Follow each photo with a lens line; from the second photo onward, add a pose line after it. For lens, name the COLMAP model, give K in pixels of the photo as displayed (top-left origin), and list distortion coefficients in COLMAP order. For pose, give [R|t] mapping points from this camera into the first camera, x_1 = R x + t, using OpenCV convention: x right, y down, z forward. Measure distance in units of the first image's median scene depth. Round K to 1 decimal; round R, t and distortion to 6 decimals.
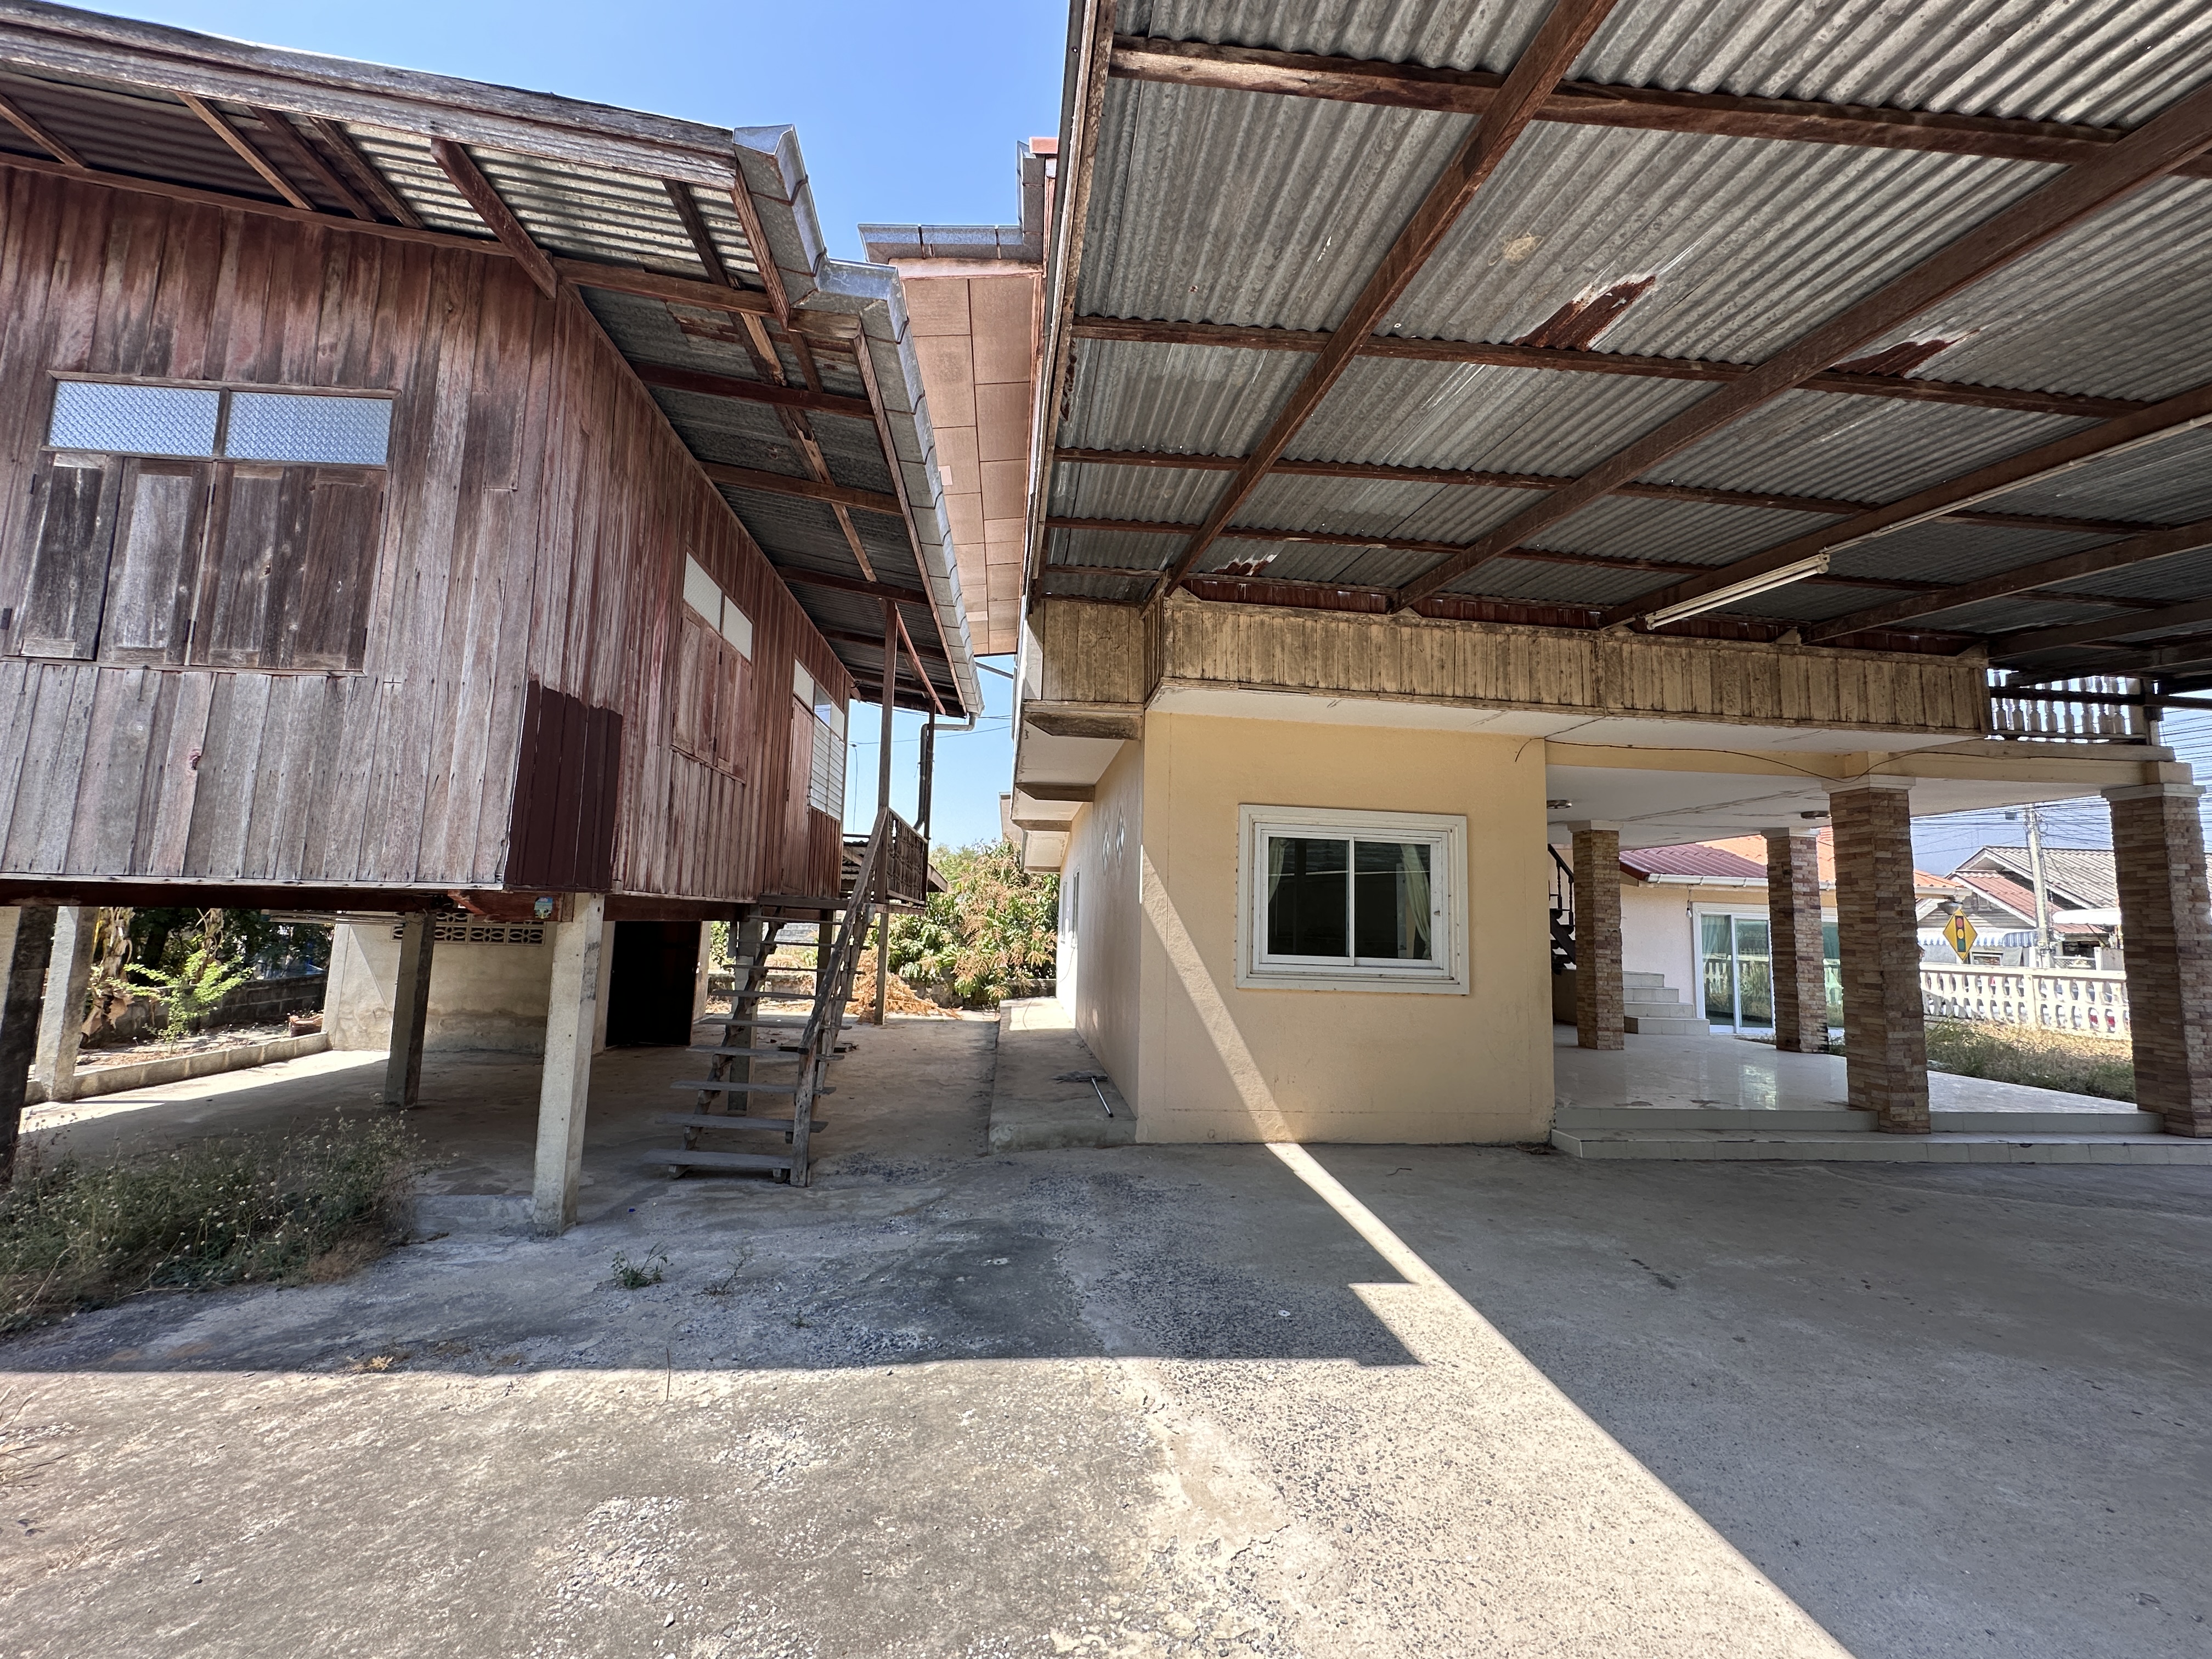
lens RADIAL K [[883.4, 0, 1103.7], [0, 883.4, 826.9], [0, 0, 1]] dist [-0.005331, 0.001339]
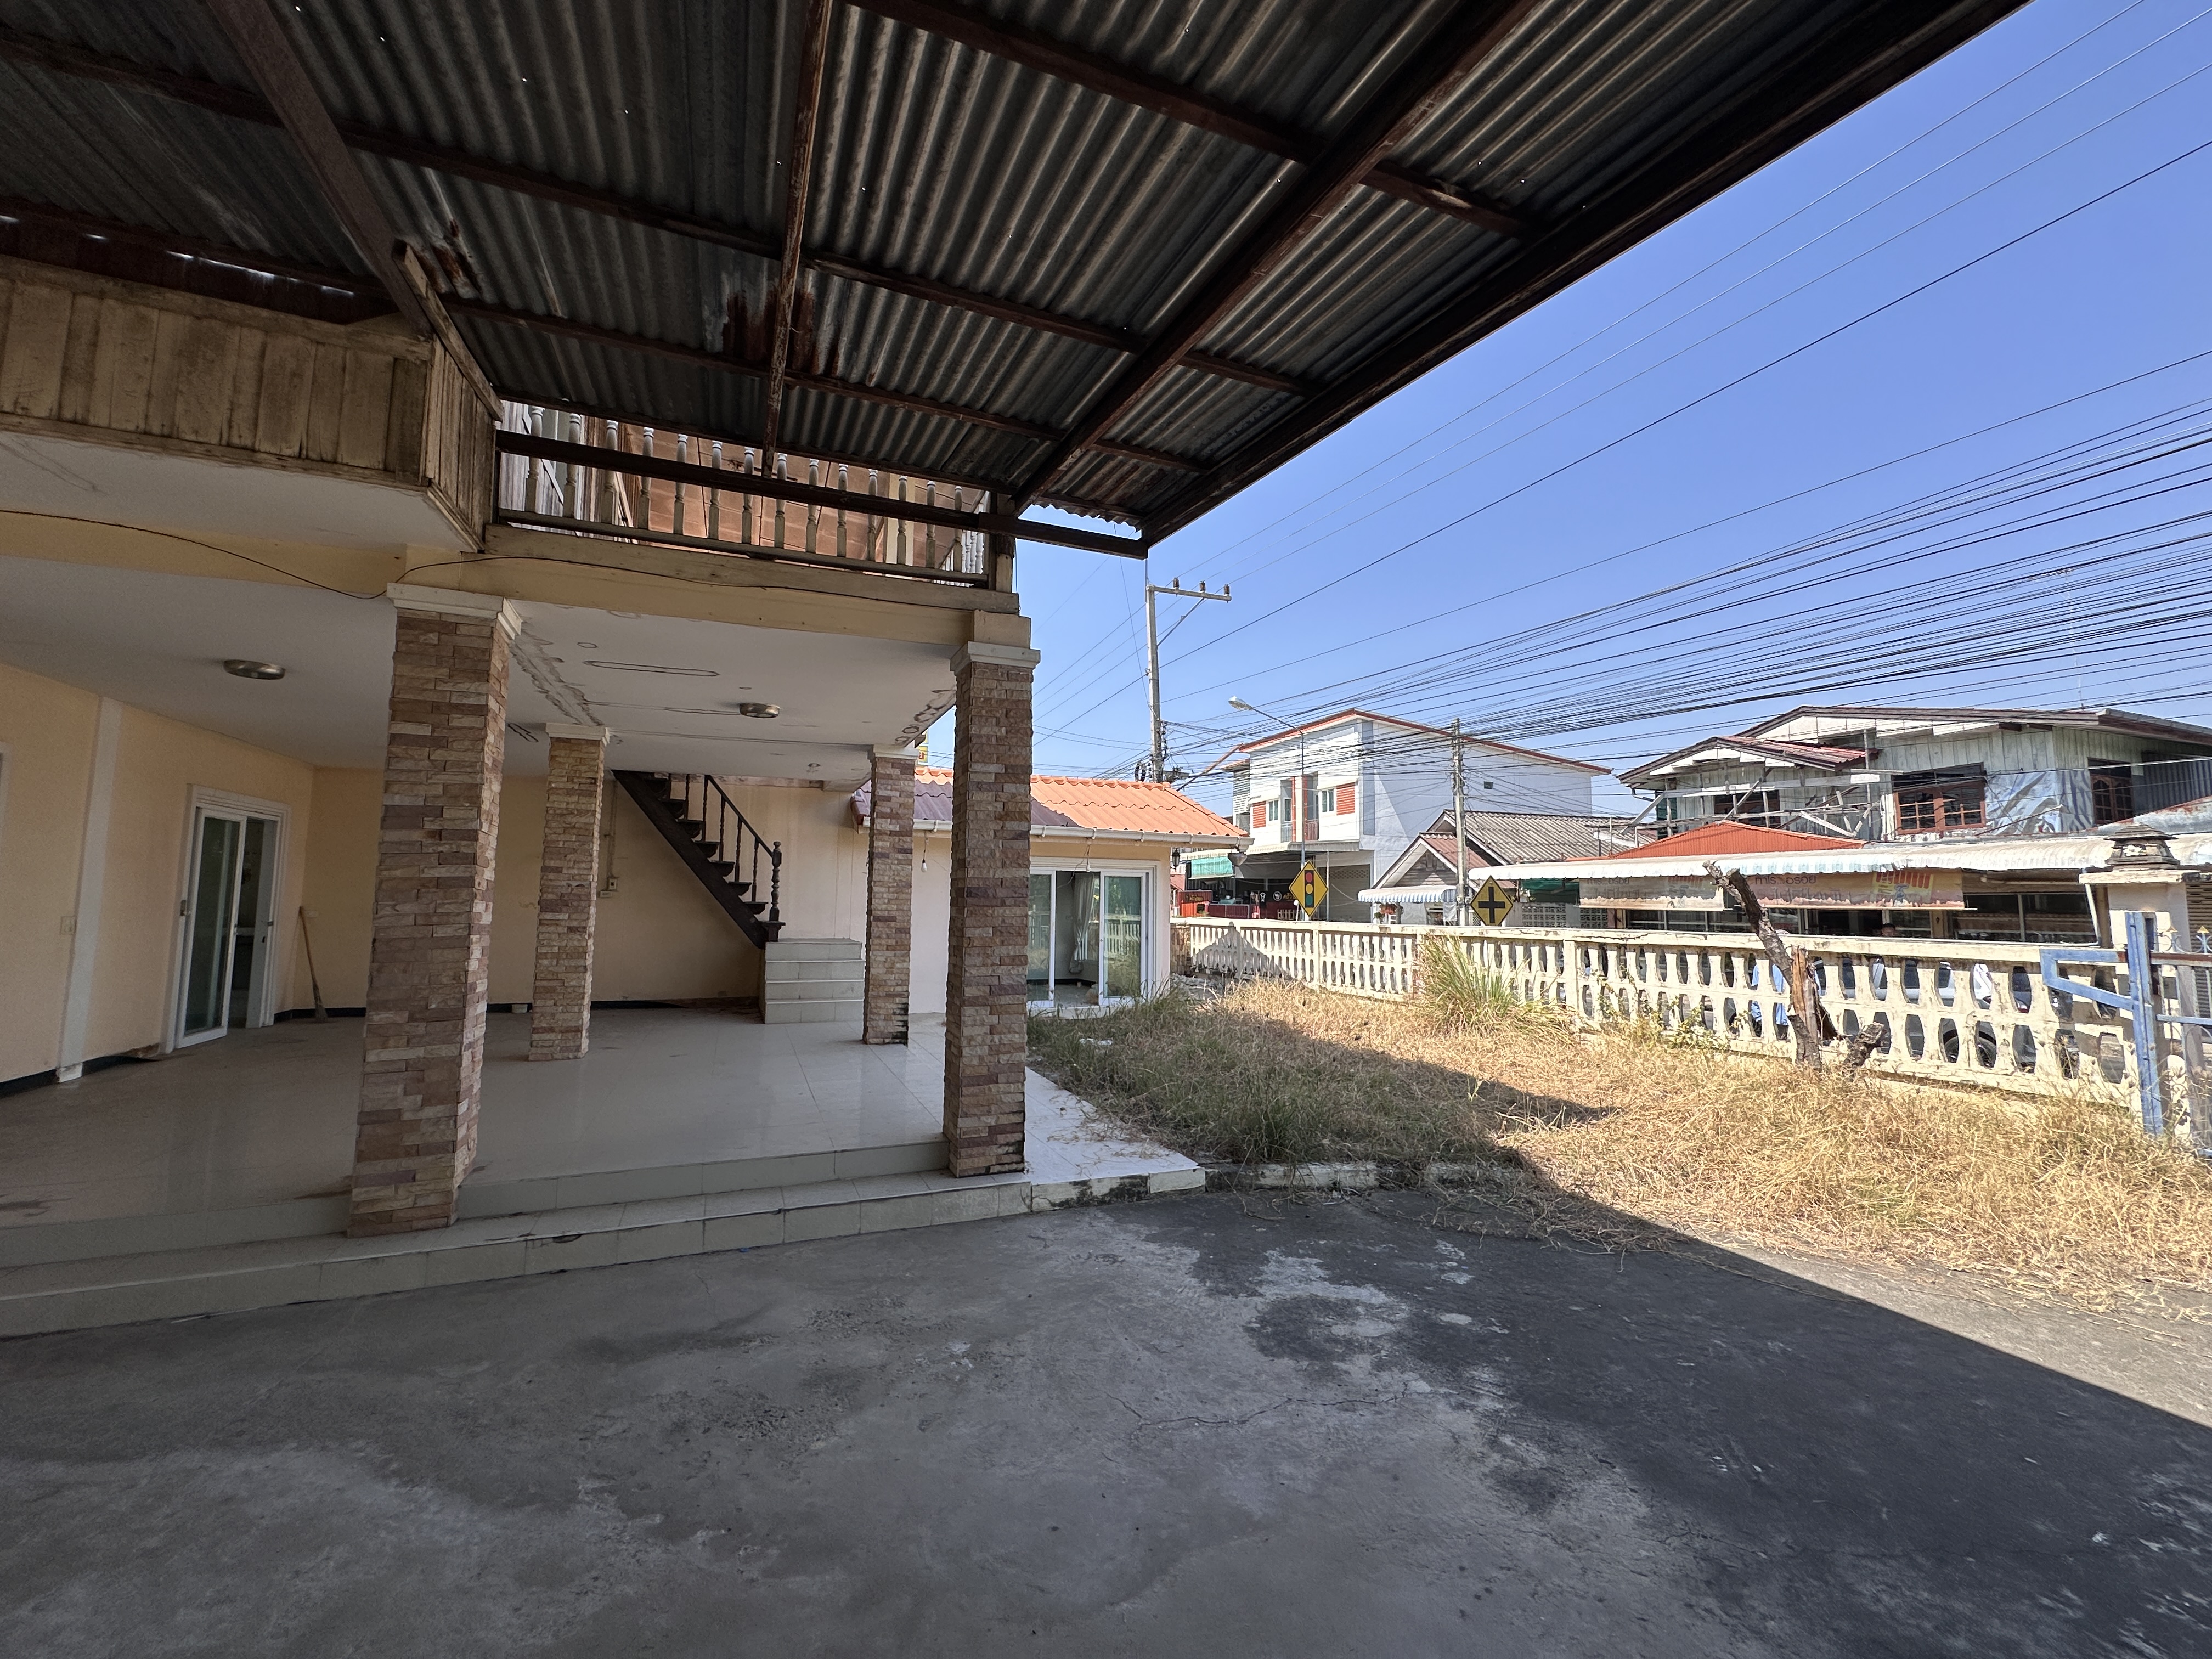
lens RADIAL K [[883.4, 0, 1103.1], [0, 883.4, 828.4], [0, 0, 1]] dist [-0.005331, 0.001339]
pose [[0.956902, 0.003777, 0.290386, 1.935342], [-0.012918, 0.999479, 0.029567, 0.121651], [-0.290123, -0.032044, 0.956453, 0.580569]]
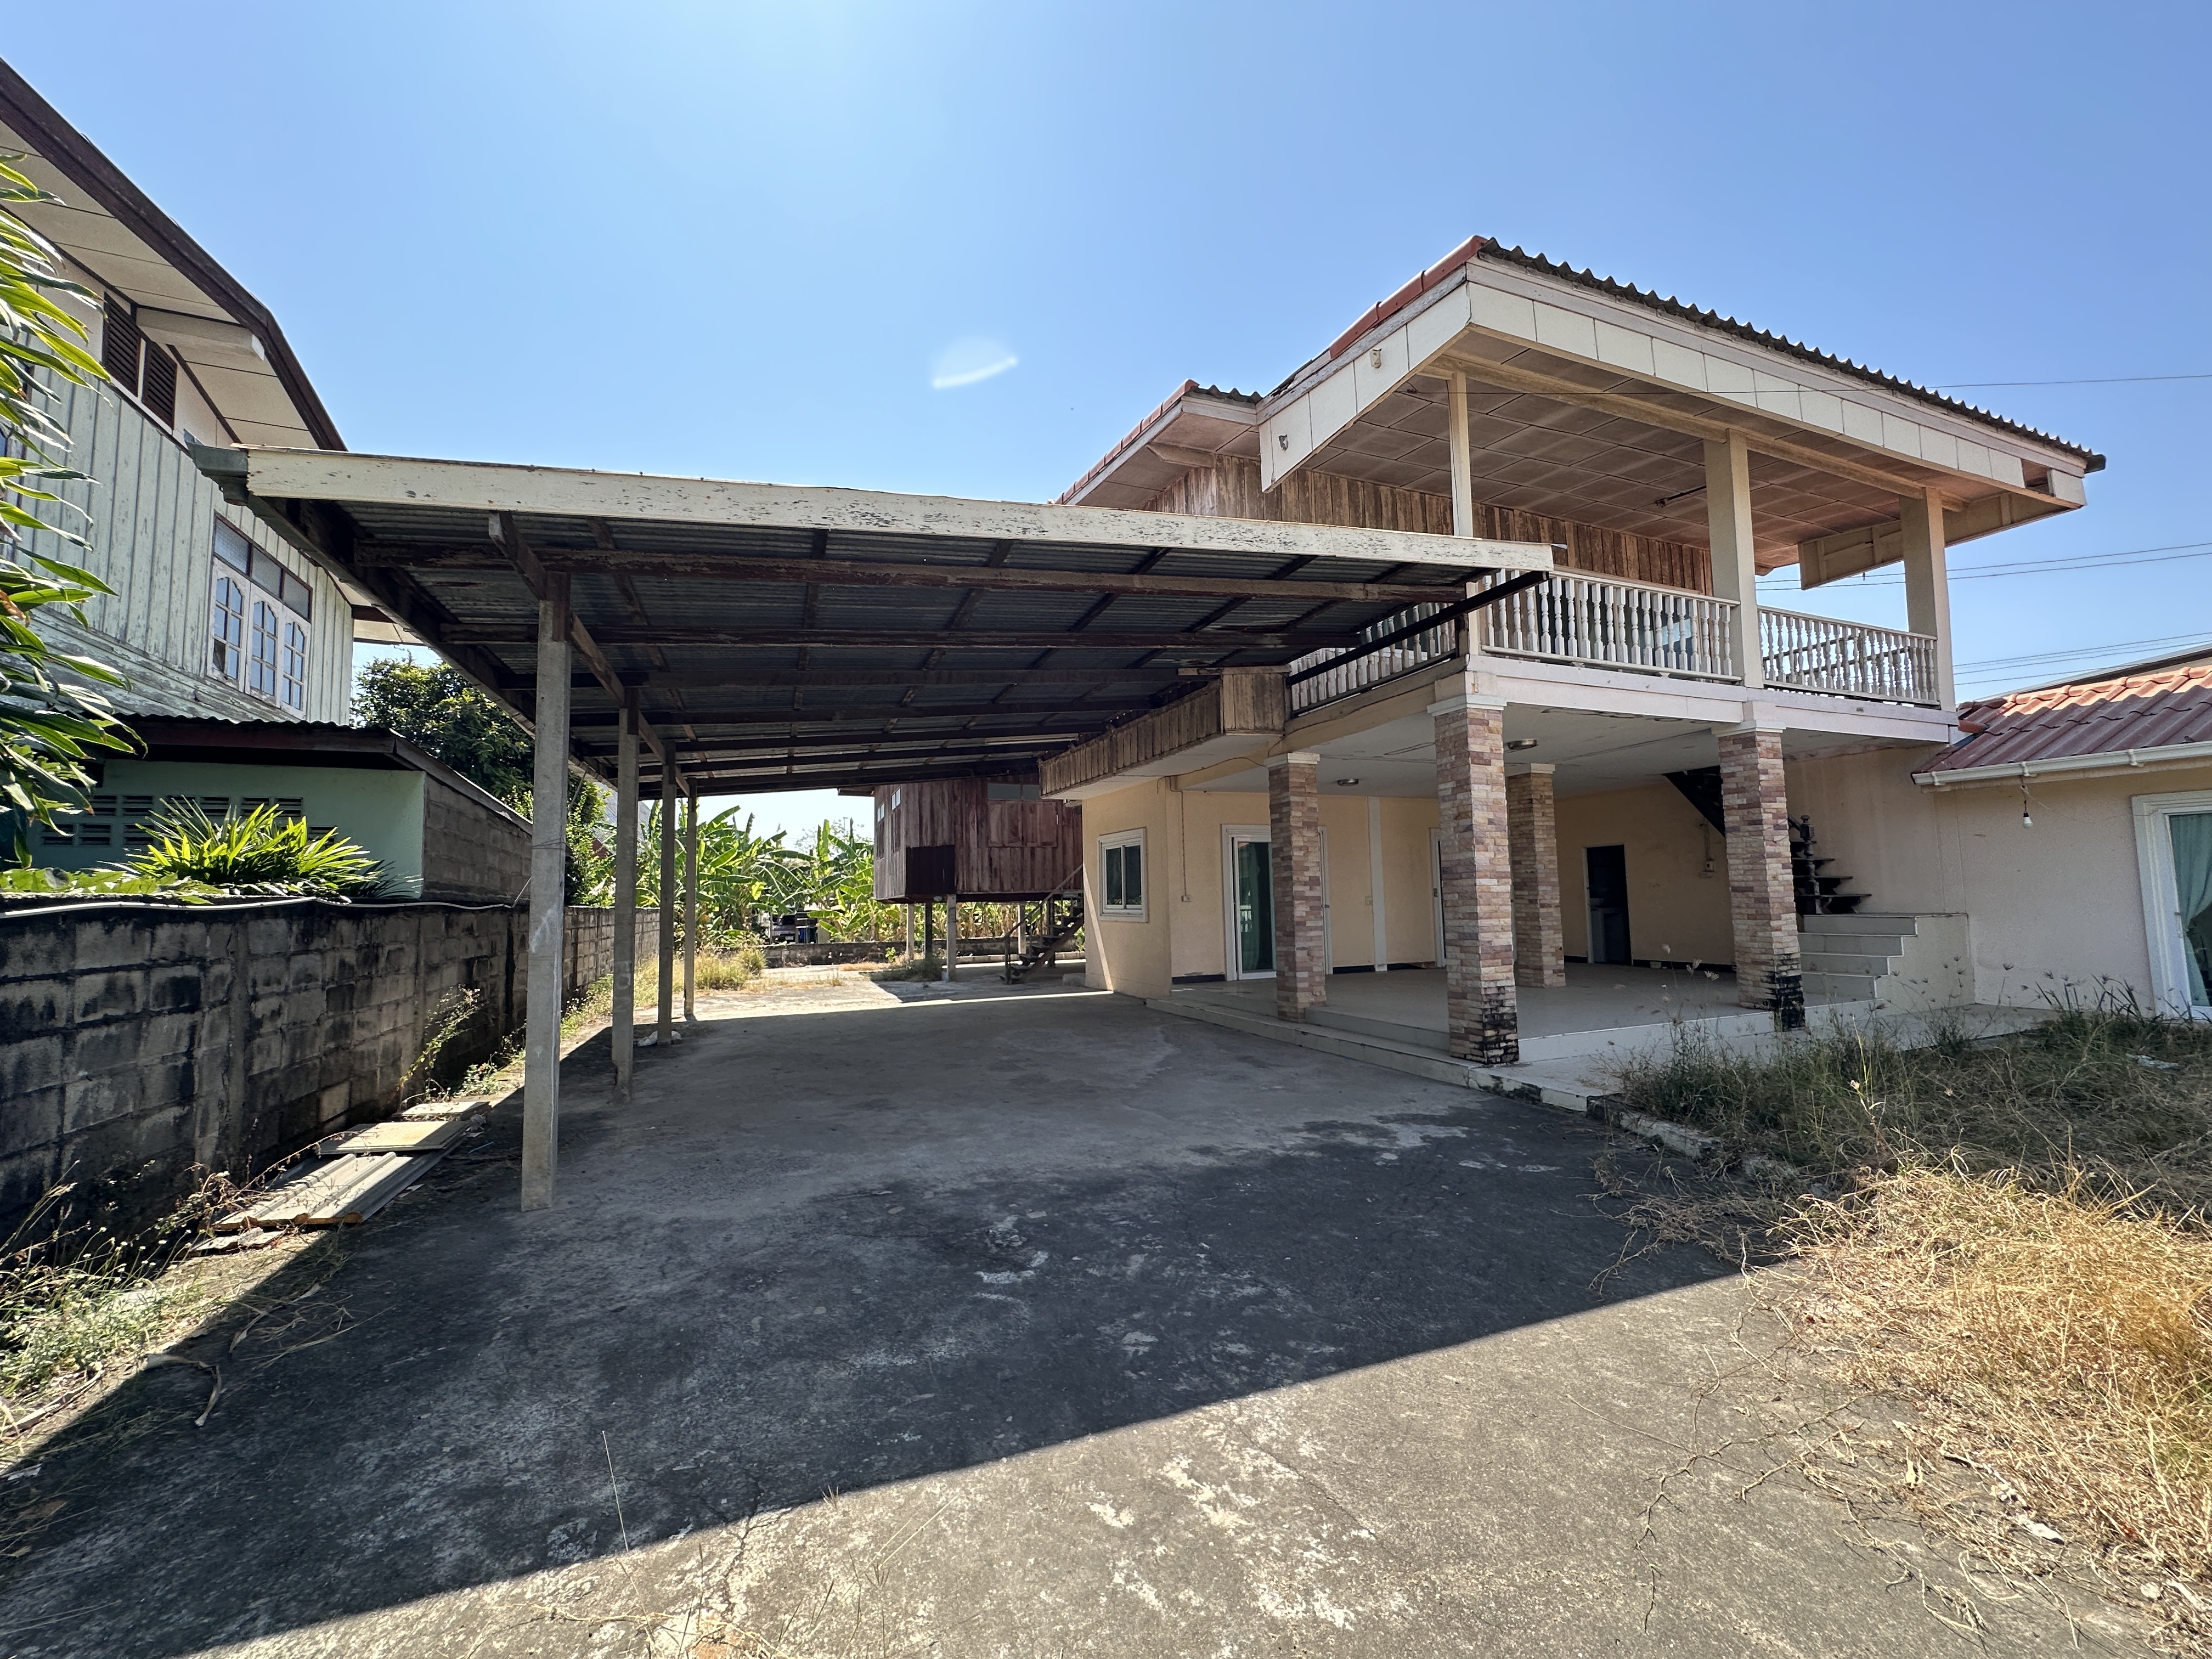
lens RADIAL K [[883.4, 0, 1103.6], [0, 883.4, 831.0], [0, 0, 1]] dist [-0.005331, 0.001339]
pose [[0.288631, -0.112593, -0.950797, 3.549572], [0.136274, 0.987782, -0.075604, 0.204197], [0.947693, -0.107748, 0.300448, 0.584217]]
